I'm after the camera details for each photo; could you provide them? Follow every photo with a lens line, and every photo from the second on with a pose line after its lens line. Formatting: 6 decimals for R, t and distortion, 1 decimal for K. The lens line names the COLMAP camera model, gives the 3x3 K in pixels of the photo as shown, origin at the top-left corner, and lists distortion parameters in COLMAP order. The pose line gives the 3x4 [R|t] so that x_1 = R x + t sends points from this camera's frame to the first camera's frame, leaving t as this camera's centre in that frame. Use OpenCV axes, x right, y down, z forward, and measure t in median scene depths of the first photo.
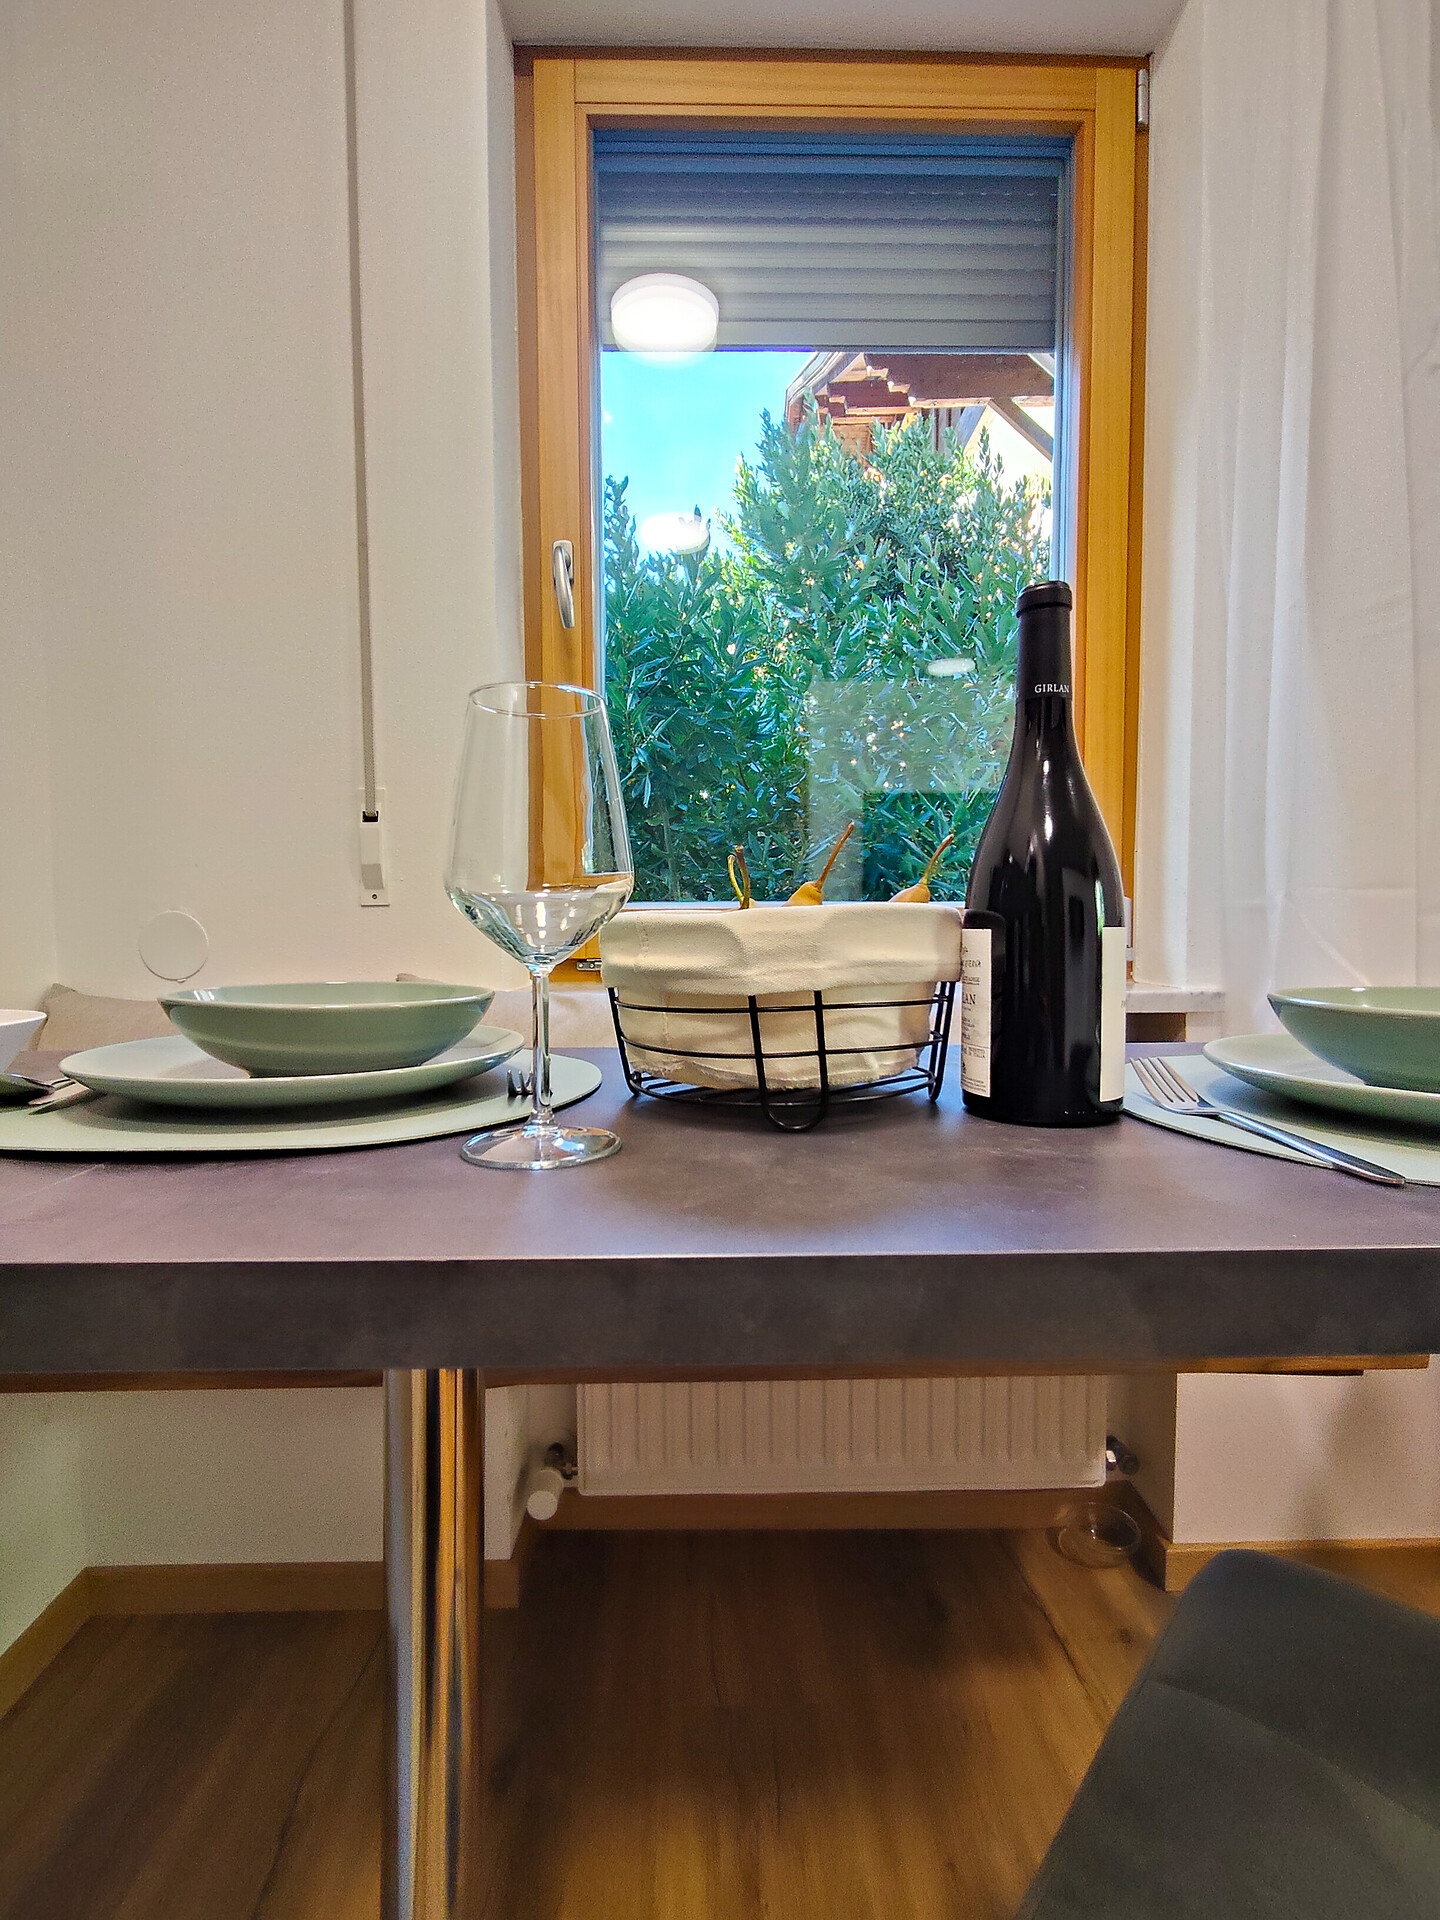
lens RADIAL K [[877.9, 0, 720.0], [0, 877.9, 960.0], [0, 0, 1]] dist [-0.003188, -0.000274]
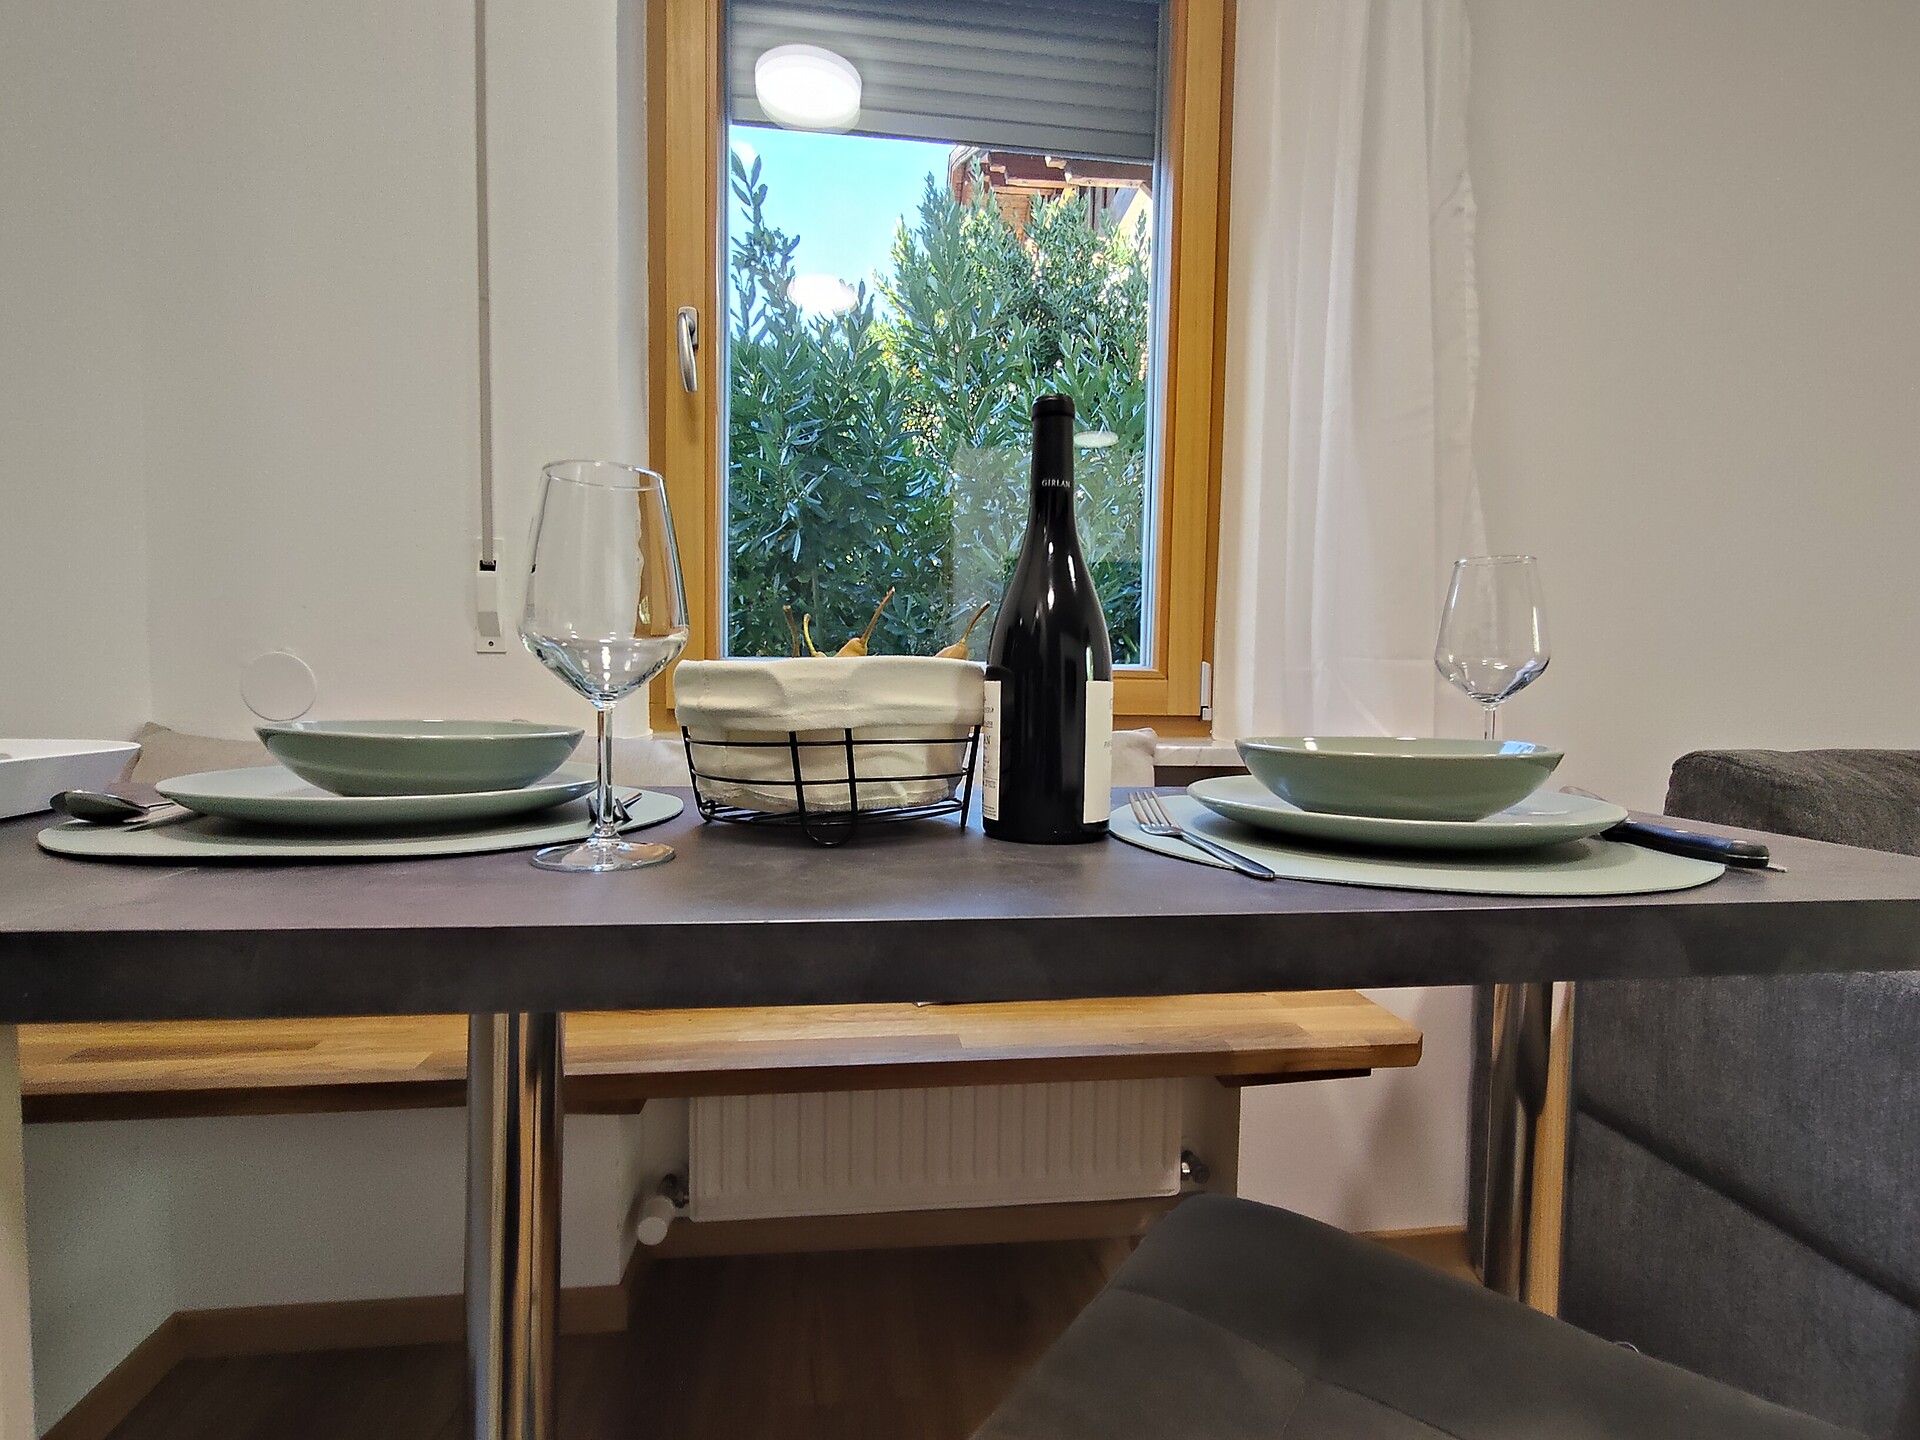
lens RADIAL K [[877.9, 0, 972.2], [0, 877.9, 724.1], [0, 0, 1]] dist [-0.003188, -0.000274]
pose [[0.994175, 0.017737, 0.106306, 0.108392], [-0.018212, 0.999828, 0.003505, 0.015536], [-0.106226, -0.005421, 0.994327, -0.149312]]
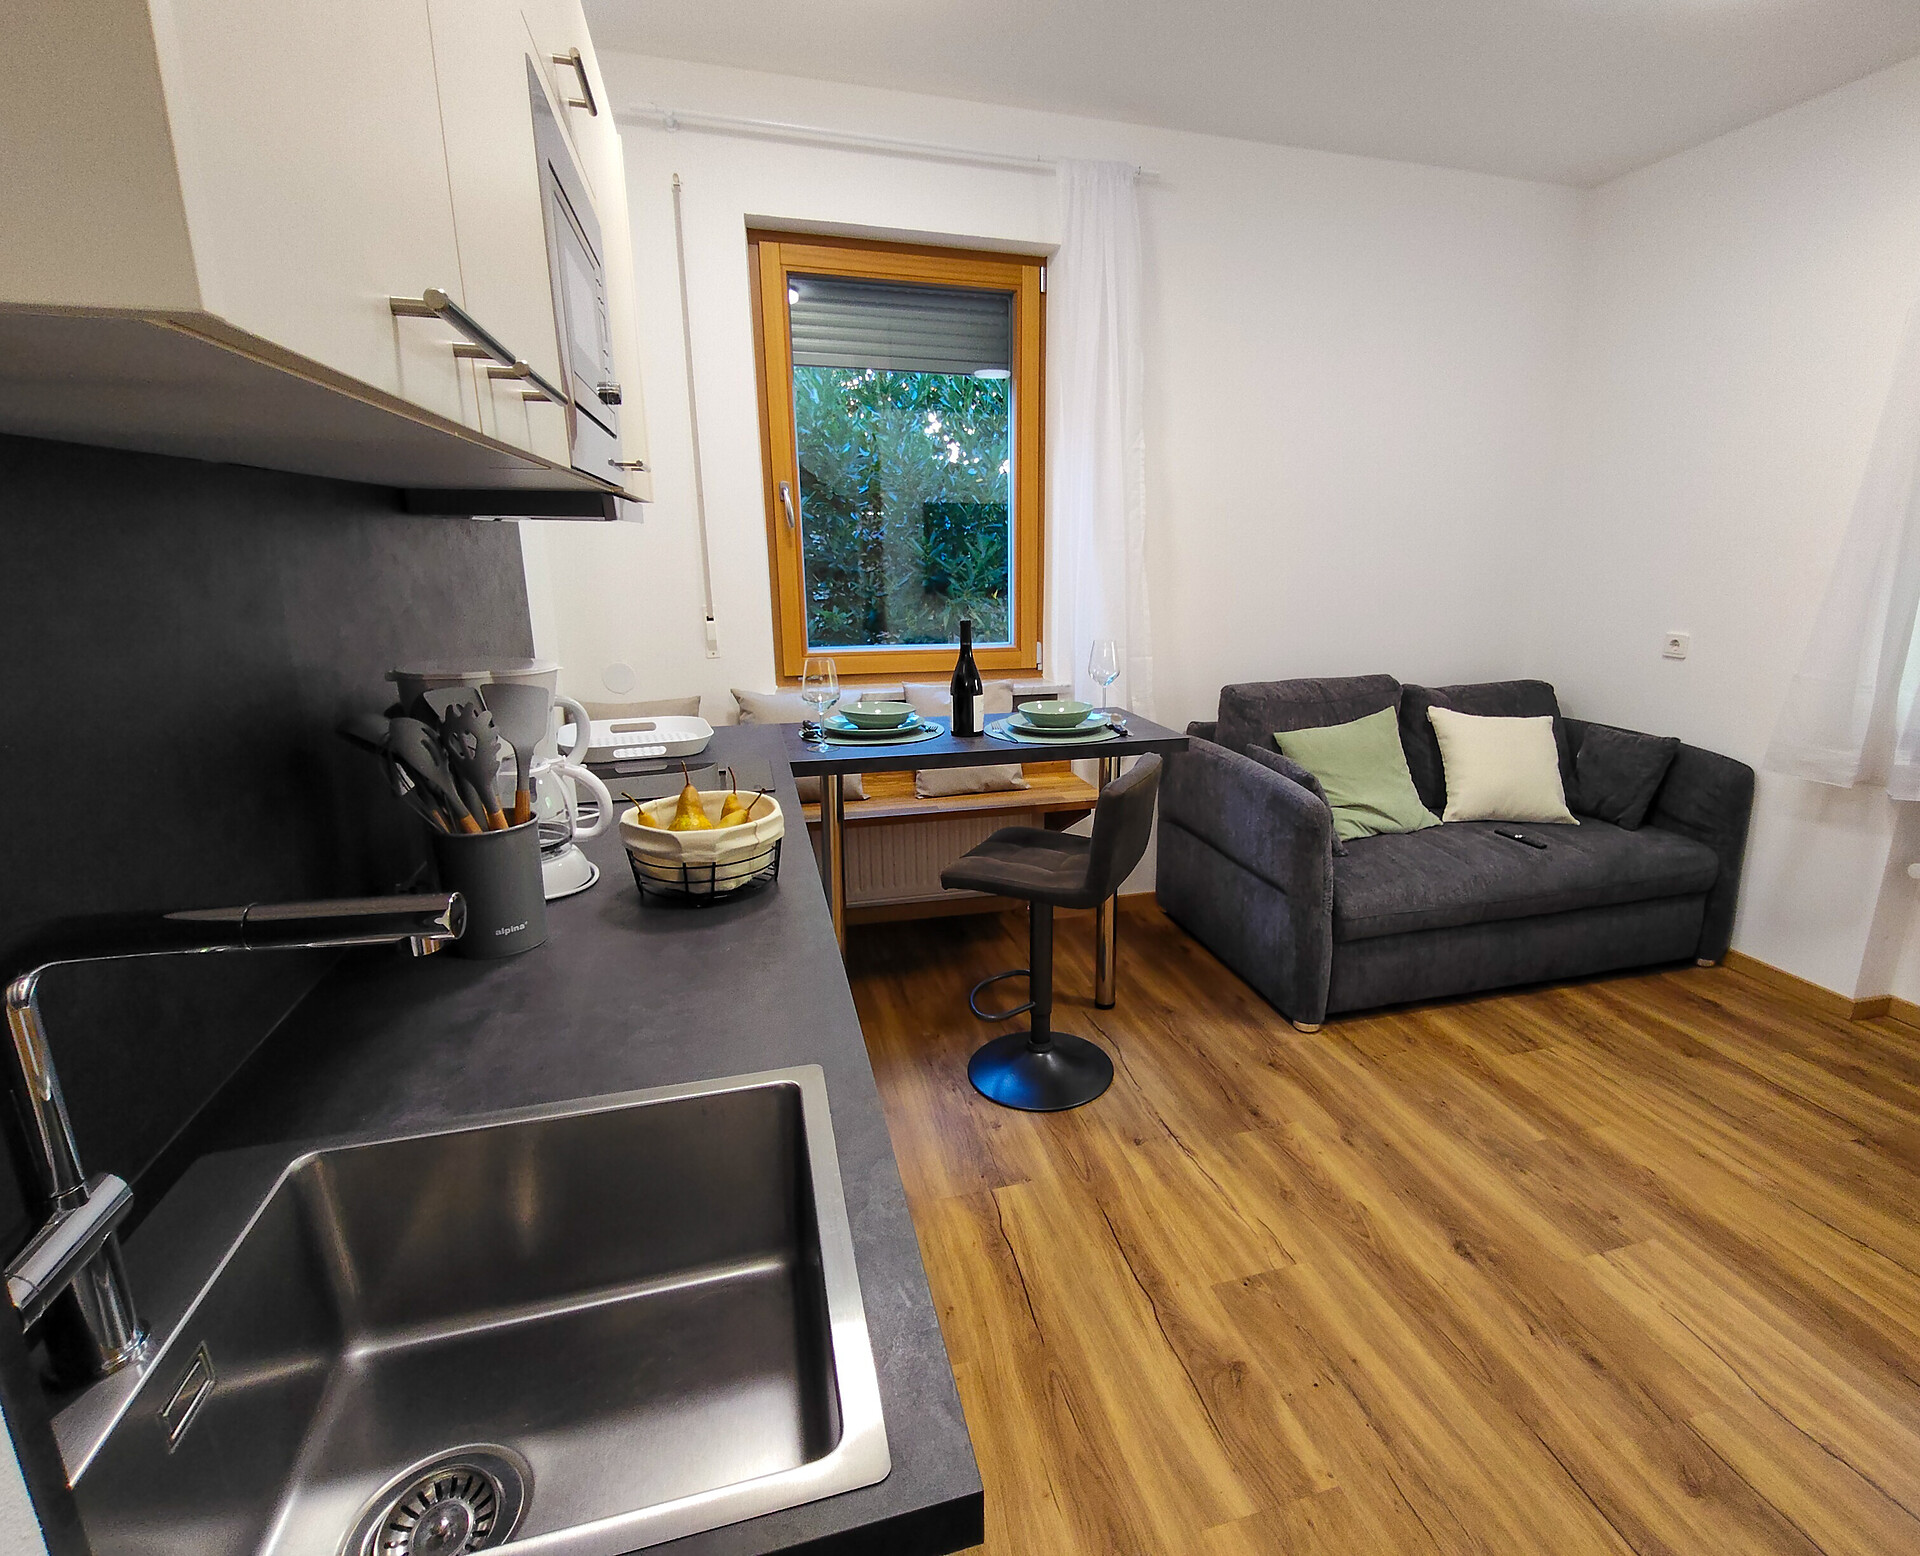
lens RADIAL K [[979.3, 0, 960.0], [0, 979.3, 778.0], [0, 0, 1]] dist [0.000068, -0.000010]
pose [[0.980809, -0.052203, 0.187851, -0.483528], [0.013347, 0.979206, 0.202429, -0.486049], [-0.194513, -0.196037, 0.961111, -3.021654]]
